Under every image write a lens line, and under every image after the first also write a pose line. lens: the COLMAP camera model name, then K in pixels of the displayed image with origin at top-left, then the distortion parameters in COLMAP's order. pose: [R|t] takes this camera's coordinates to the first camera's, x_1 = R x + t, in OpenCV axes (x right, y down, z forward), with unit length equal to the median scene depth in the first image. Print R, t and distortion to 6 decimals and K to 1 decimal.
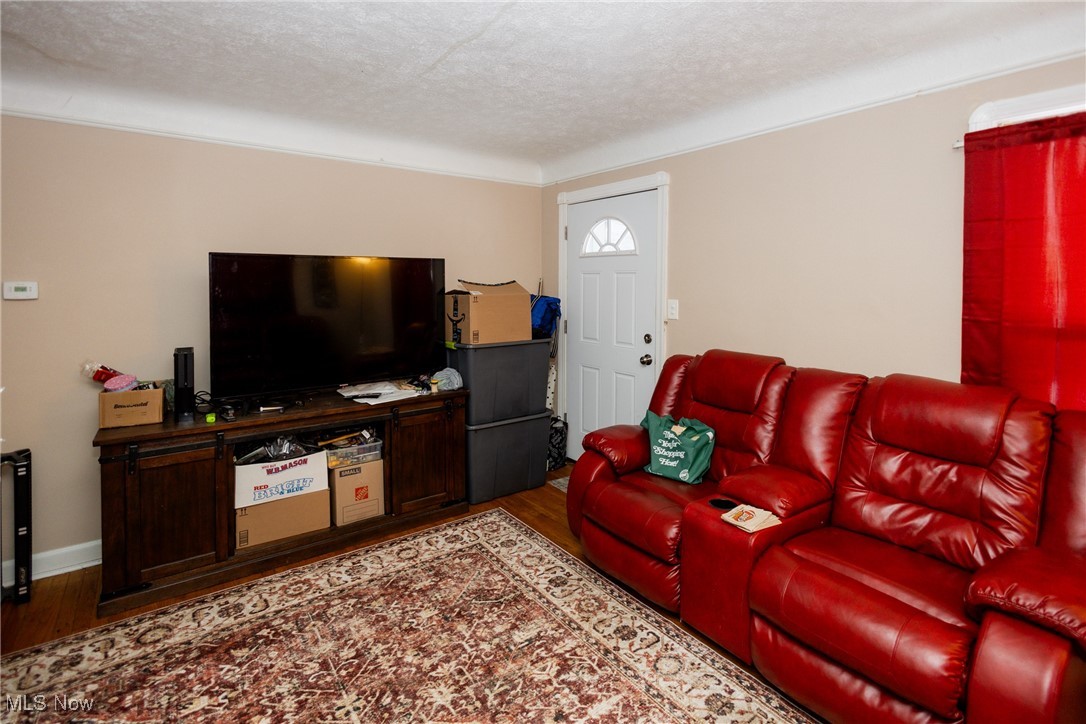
lens RADIAL K [[516.4, 0, 531.0], [0, 516.4, 298.0], [0, 0, 1]] dist [0.005026, -0.001734]
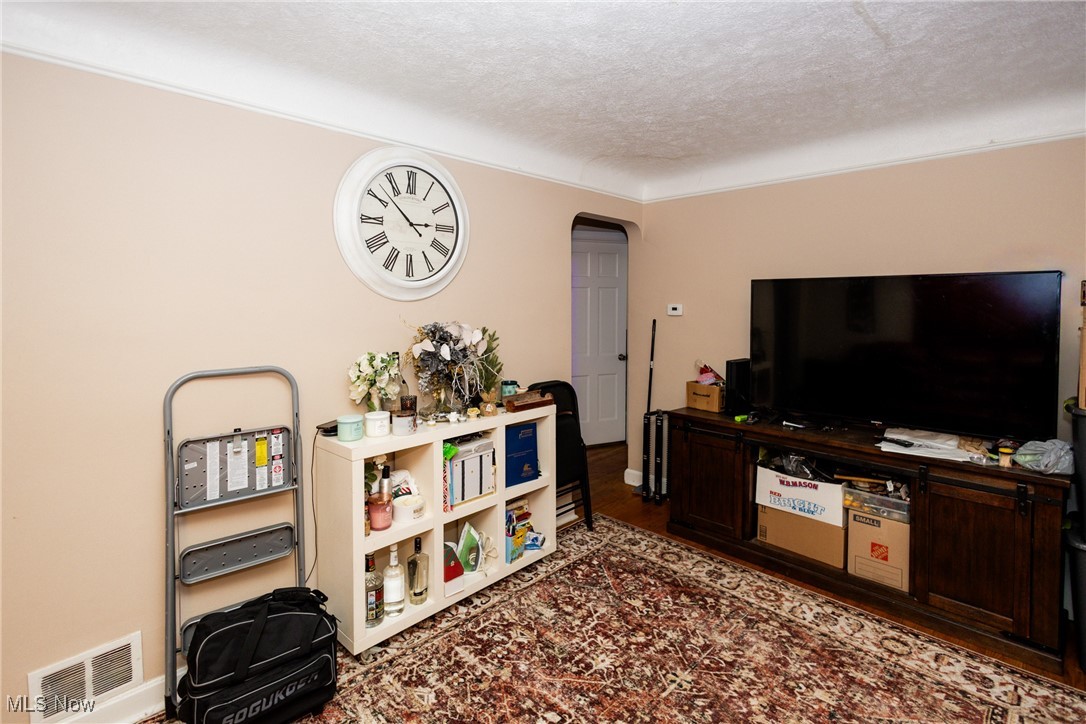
lens RADIAL K [[516.4, 0, 542.3], [0, 516.4, 313.0], [0, 0, 1]] dist [0.005026, -0.001734]
pose [[0.166048, 0.018425, -0.985946, 0.543463], [-0.033217, 0.999363, 0.013082, -0.013559], [0.985558, 0.030578, 0.166554, 0.381092]]
